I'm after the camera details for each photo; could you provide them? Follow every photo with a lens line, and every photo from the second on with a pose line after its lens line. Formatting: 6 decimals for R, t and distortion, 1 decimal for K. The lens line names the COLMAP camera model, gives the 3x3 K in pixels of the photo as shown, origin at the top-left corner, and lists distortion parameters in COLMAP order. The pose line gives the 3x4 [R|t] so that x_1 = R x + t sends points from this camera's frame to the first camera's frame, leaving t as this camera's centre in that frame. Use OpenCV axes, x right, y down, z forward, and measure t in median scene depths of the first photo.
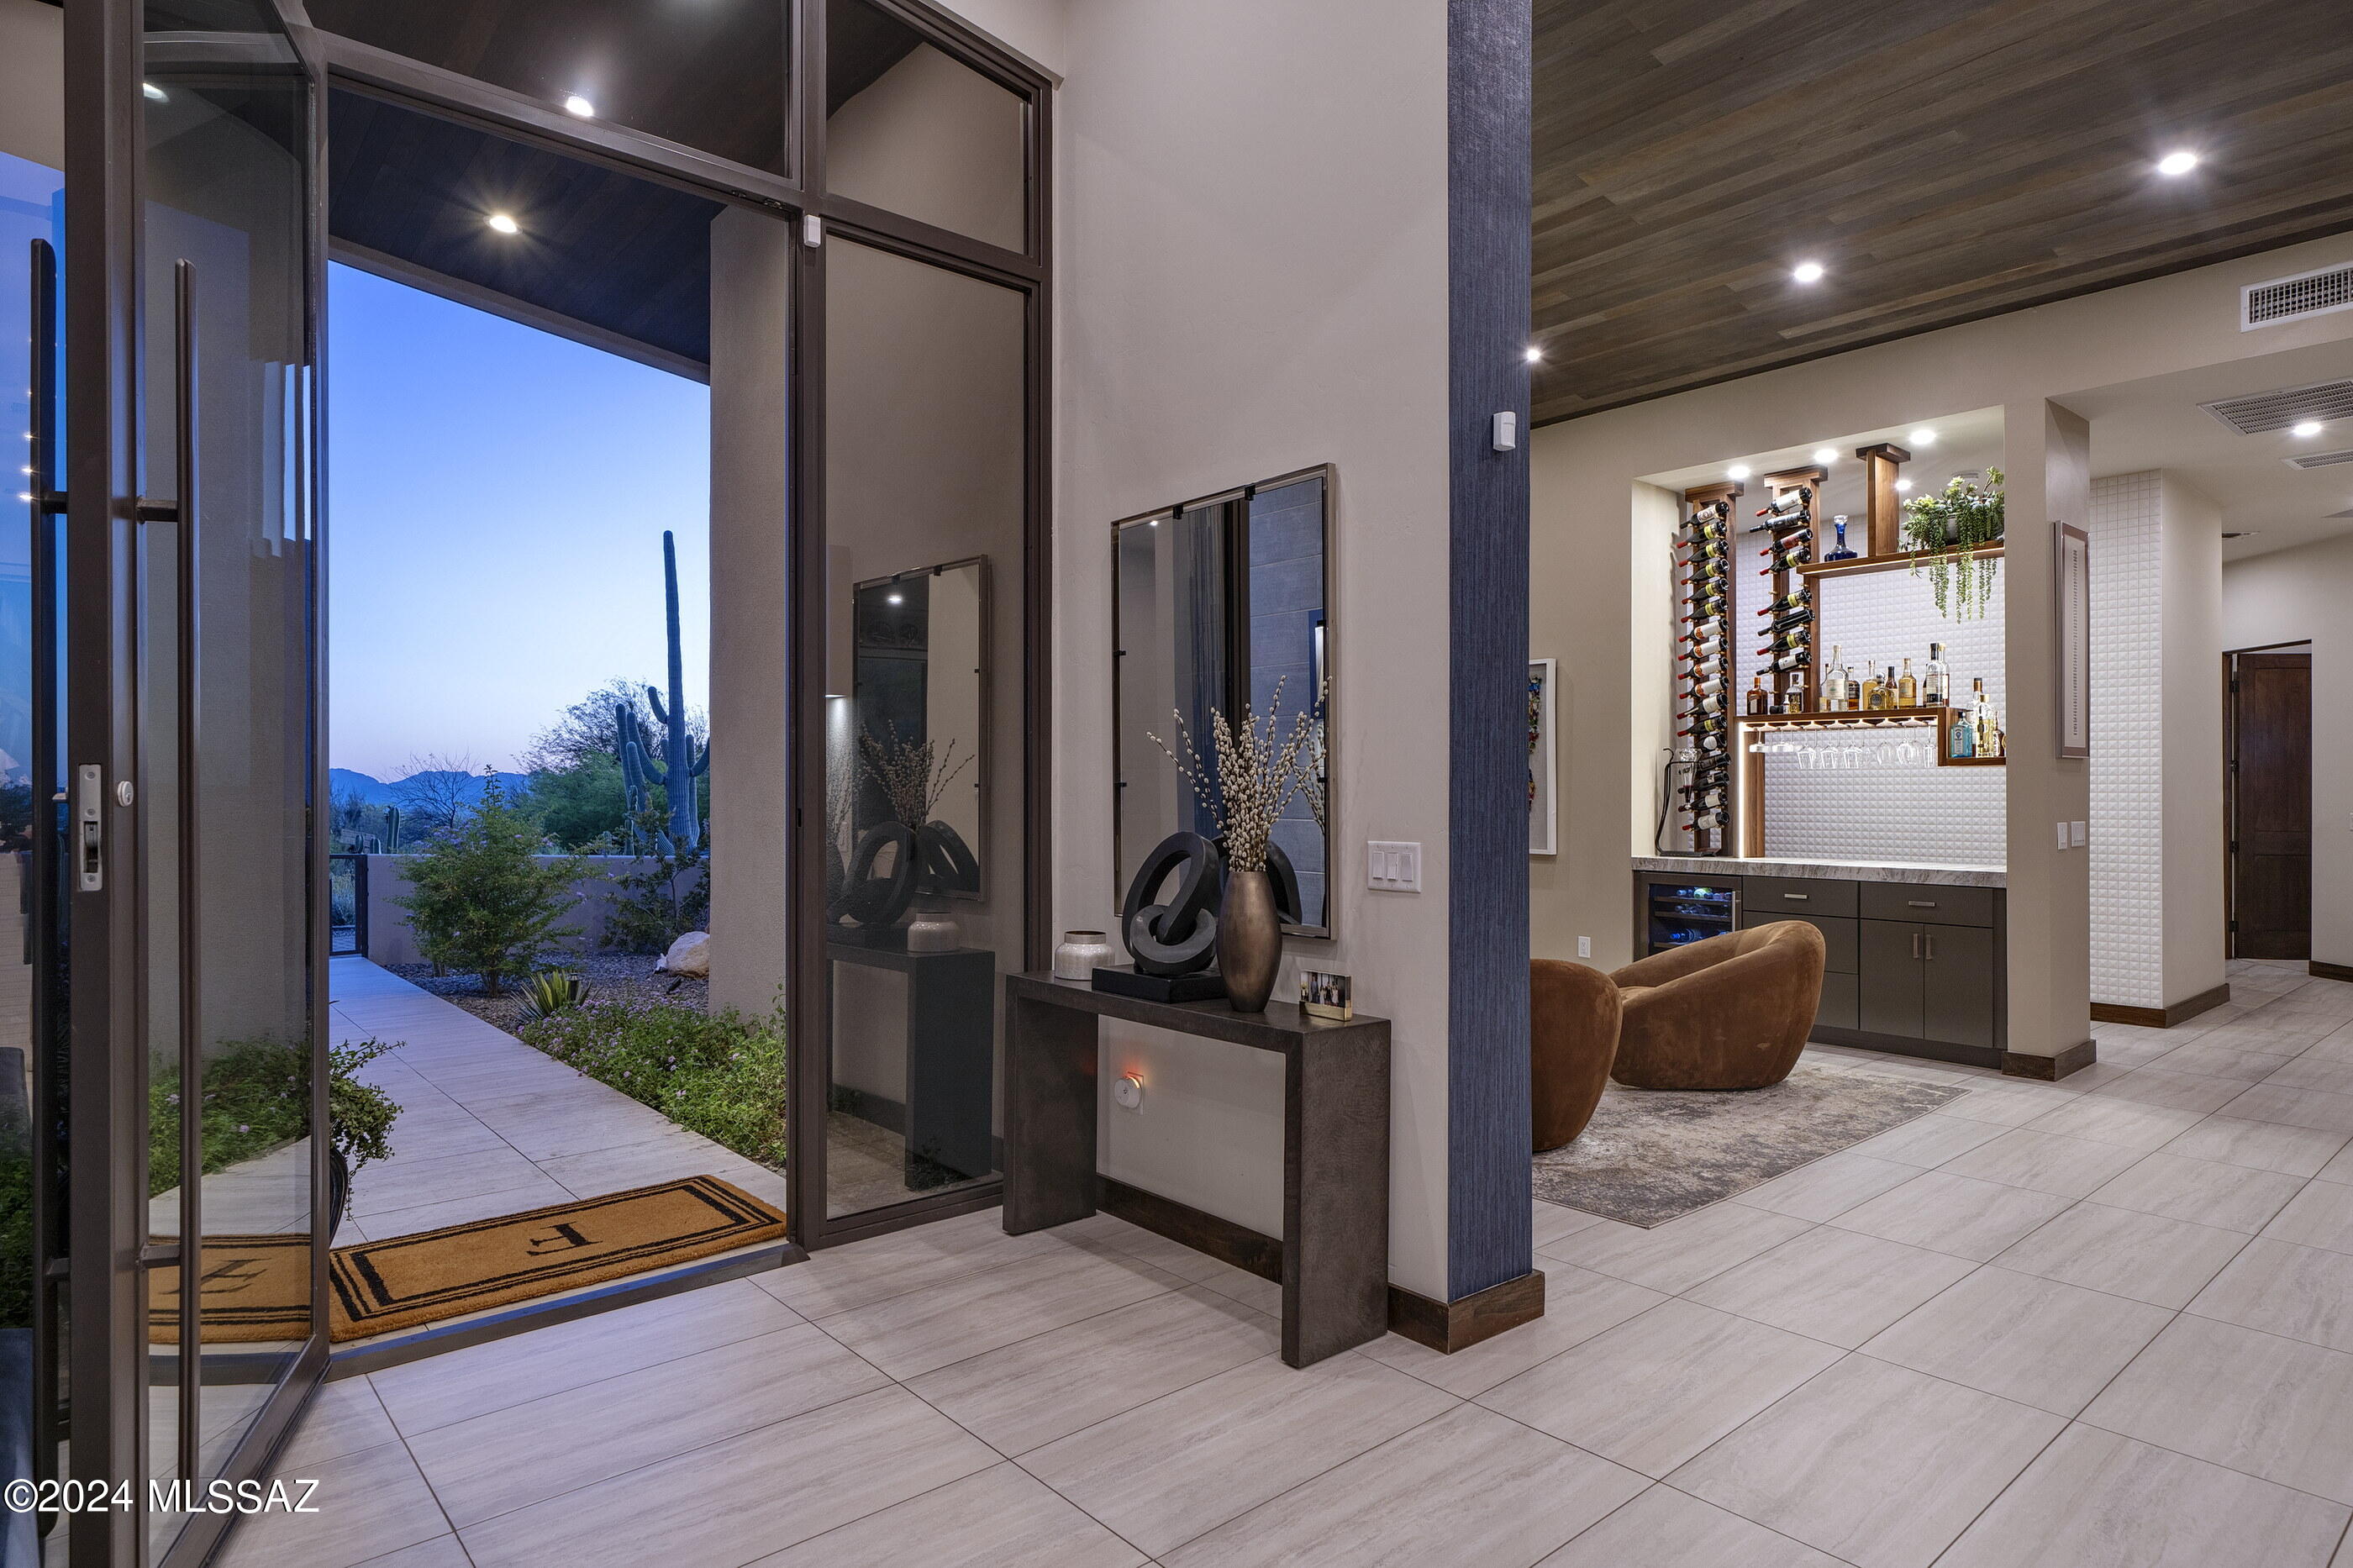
lens RADIAL K [[1344.3, 0, 1170.1], [0, 1344.3, 793.6], [0, 0, 1]] dist [0.002957, -0.000038]
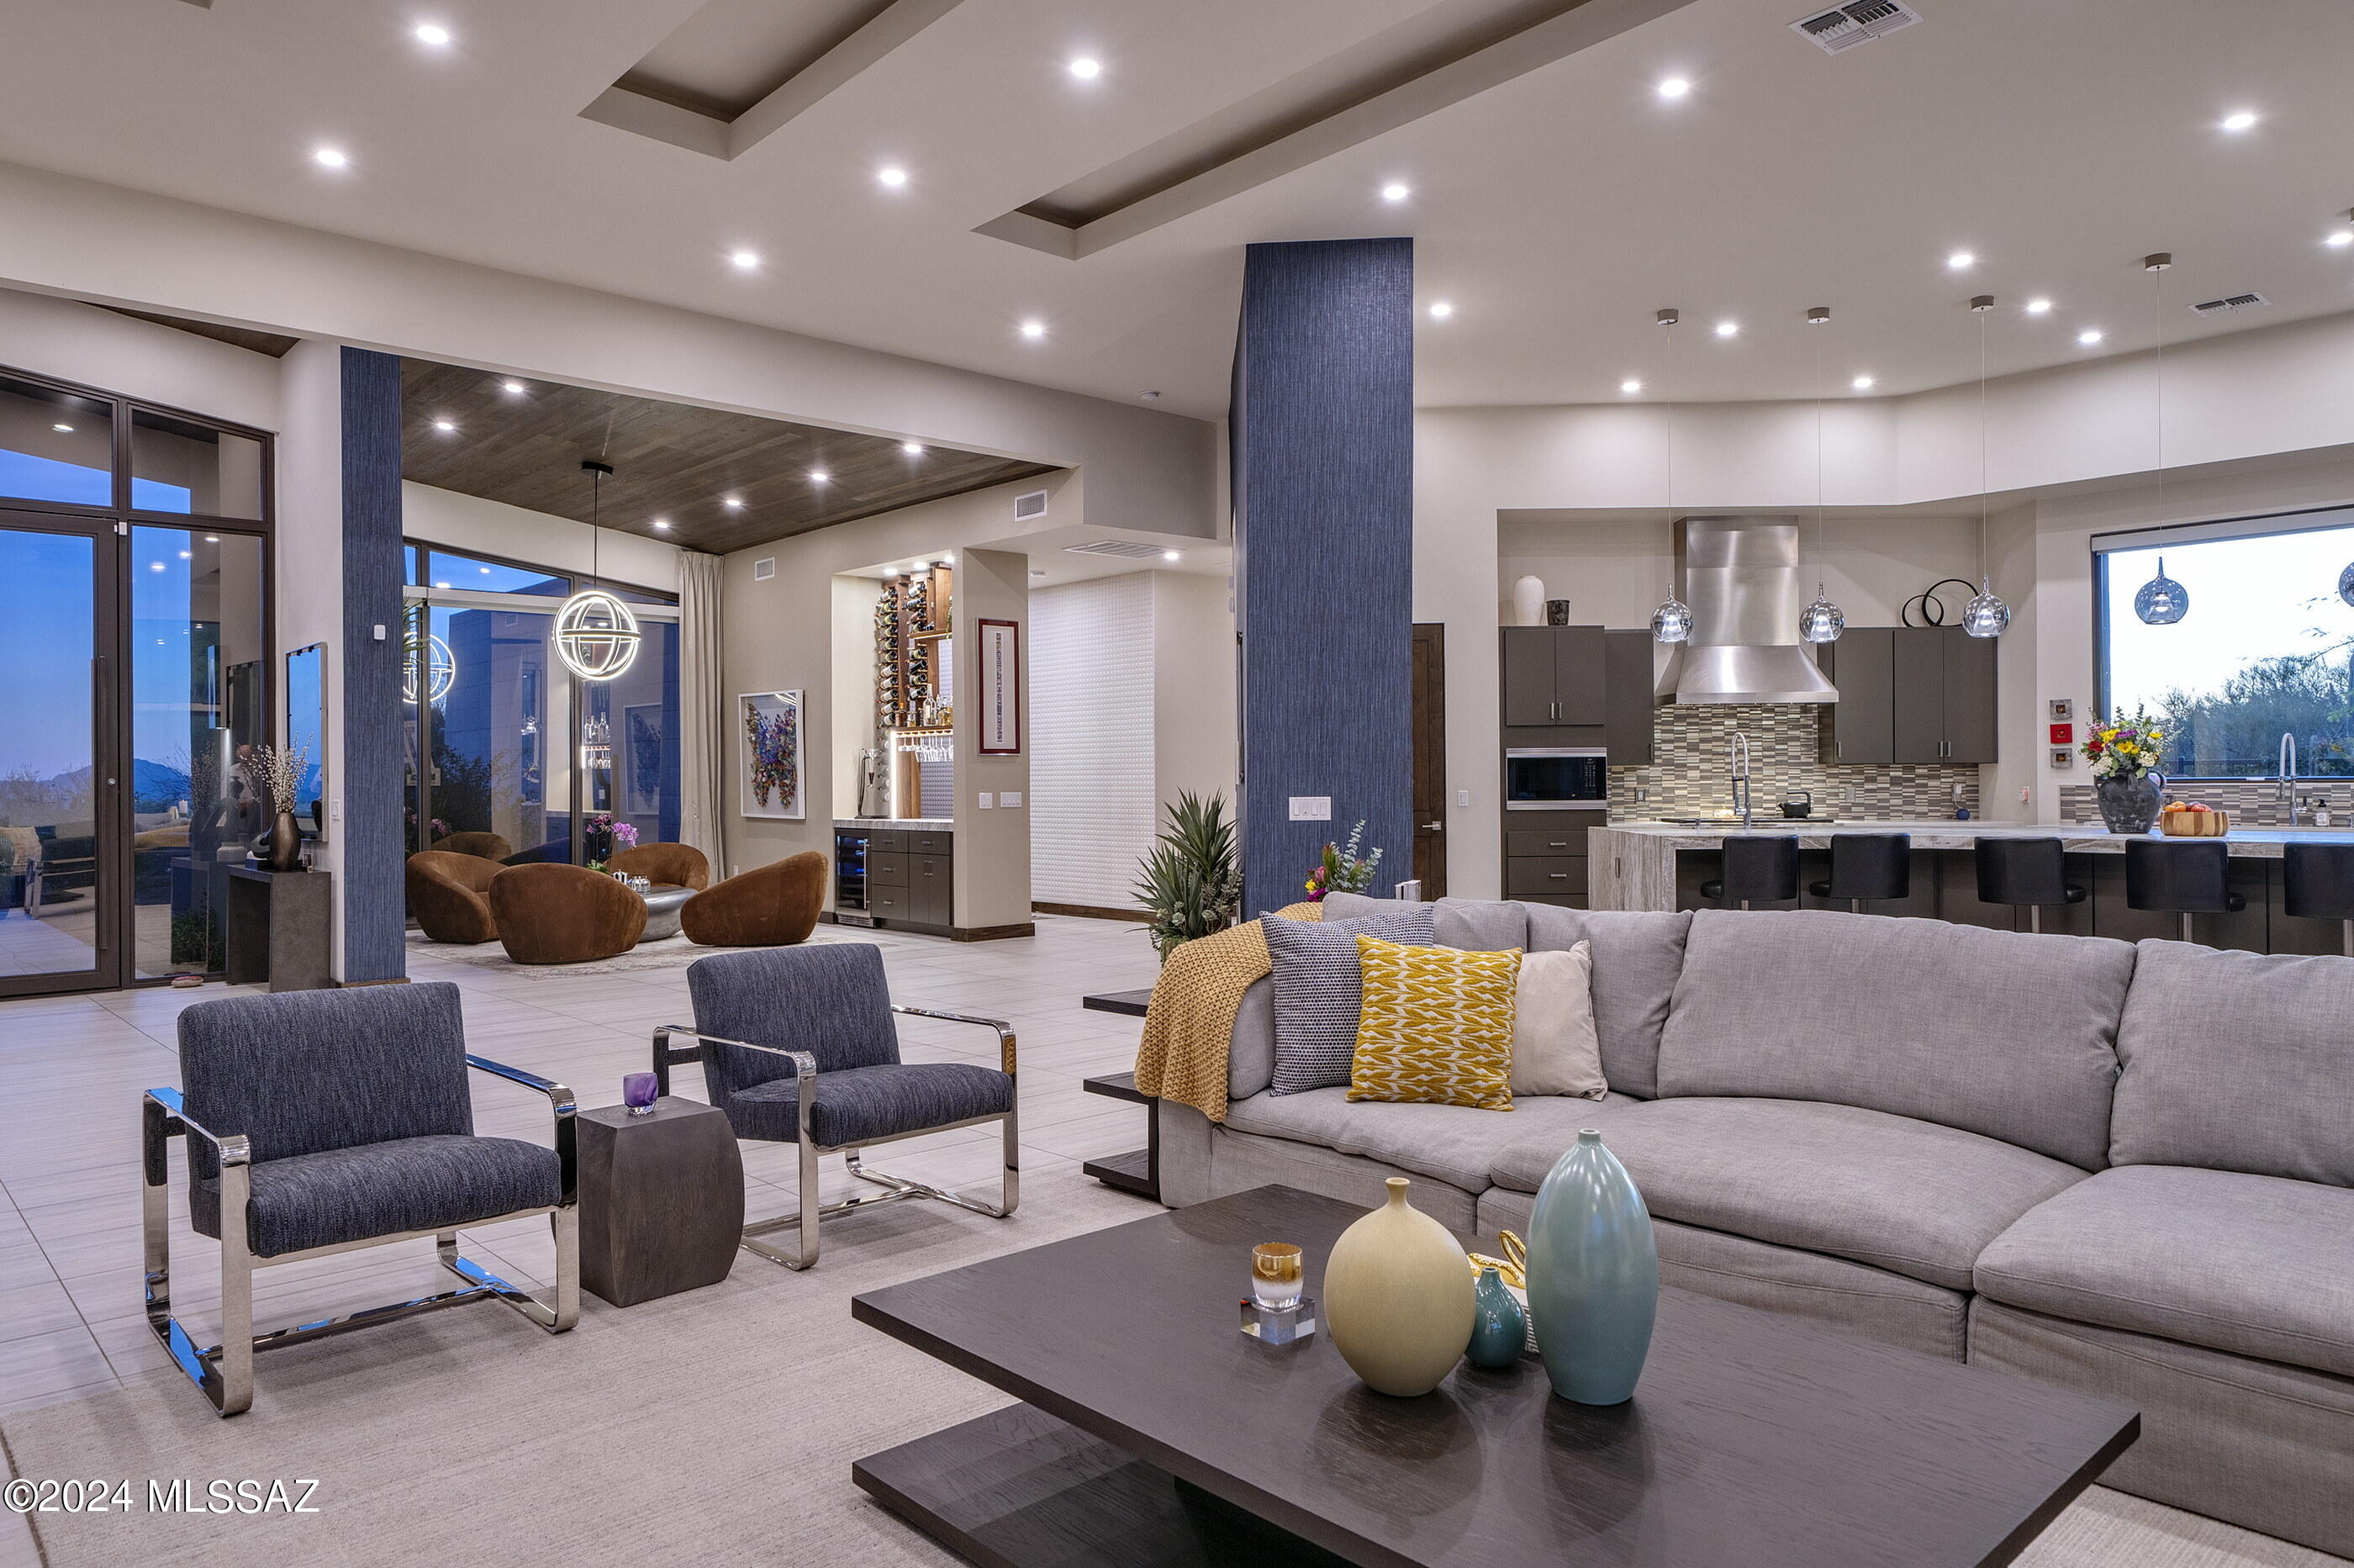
lens RADIAL K [[1541.2, 0, 1178.1], [0, 1541.2, 755.4], [0, 0, 1]] dist [0.002068, -0.000234]
pose [[0.999510, -0.008116, 0.030227, 0.705906], [0.008573, 0.999850, -0.015041, 0.003954], [-0.030101, 0.015293, 0.999430, -0.805918]]
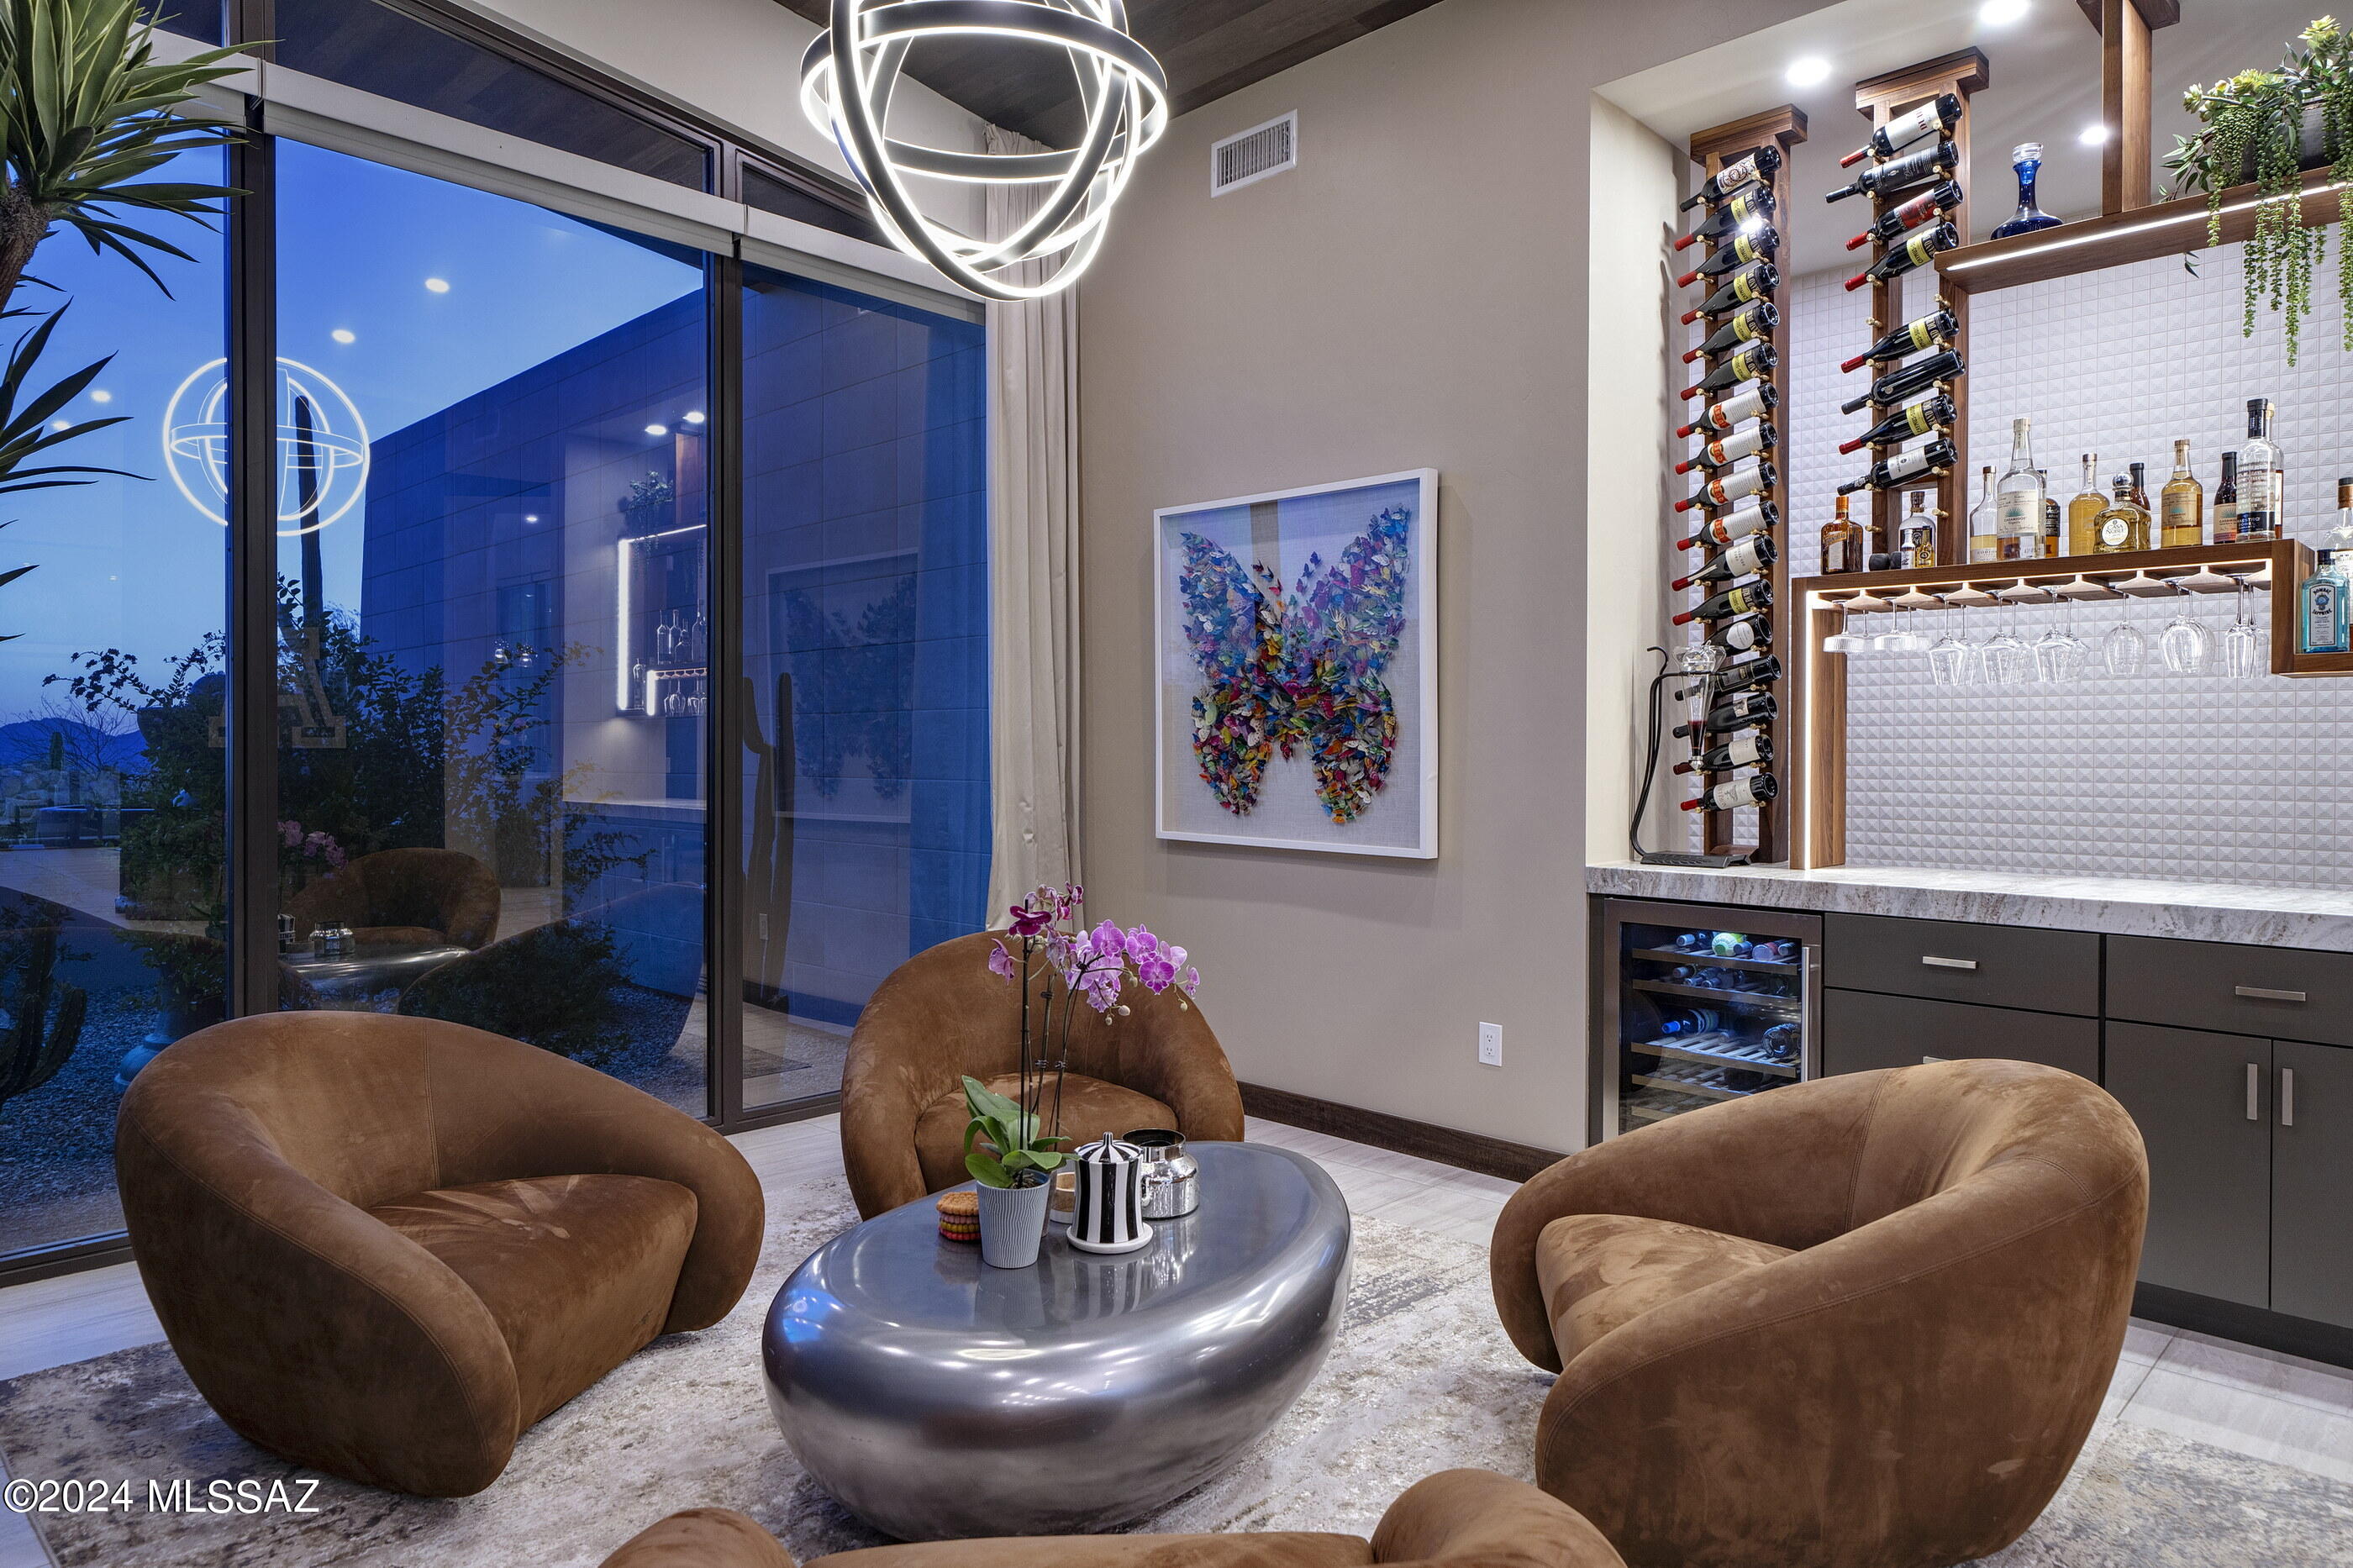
lens RADIAL K [[1462.7, 0, 1171.8], [0, 1462.7, 771.7], [0, 0, 1]] dist [-0.000017, 0.000990]
pose [[0.996335, -0.000172, 0.085535, 0.151075], [-0.001246, 0.999863, 0.016520, 0.004112], [-0.085527, -0.016566, 0.996198, 0.494163]]
